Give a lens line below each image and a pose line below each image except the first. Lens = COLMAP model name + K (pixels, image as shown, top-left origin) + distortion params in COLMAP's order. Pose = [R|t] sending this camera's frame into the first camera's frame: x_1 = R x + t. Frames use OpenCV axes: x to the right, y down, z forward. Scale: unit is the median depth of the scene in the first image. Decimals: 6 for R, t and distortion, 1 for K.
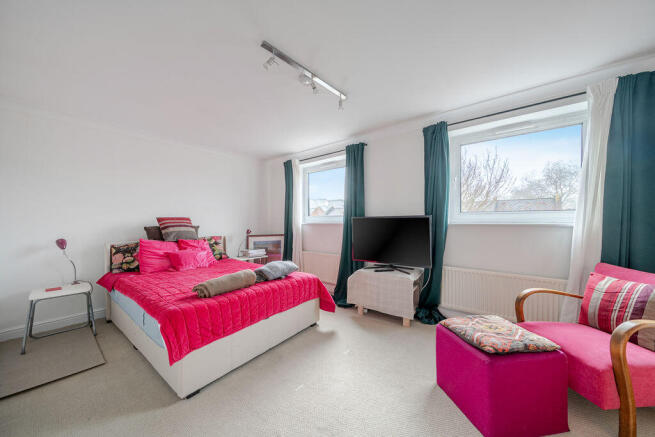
lens RADIAL K [[229.1, 0, 327.0], [0, 229.1, 218.9], [0, 0, 1]] dist [-0.001252, -0.000189]
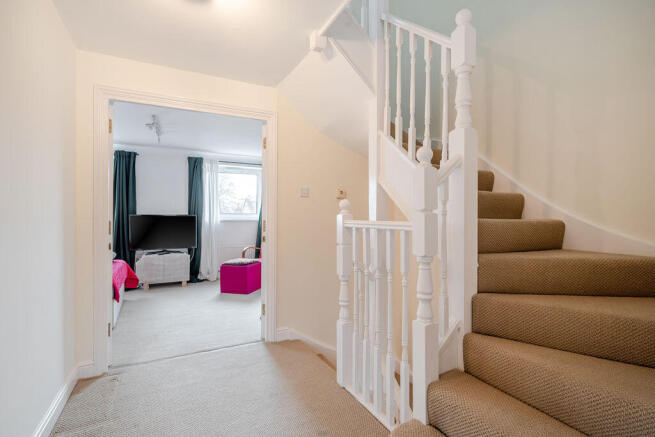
lens RADIAL K [[307.8, 0, 326.2], [0, 307.8, 217.3], [0, 0, 1]] dist [-0.000469, -0.000015]
pose [[0.386890, 0.005280, 0.922111, -1.111015], [-0.009225, 0.999956, -0.001855, -0.002352], [-0.922080, -0.007788, 0.386921, -0.639812]]
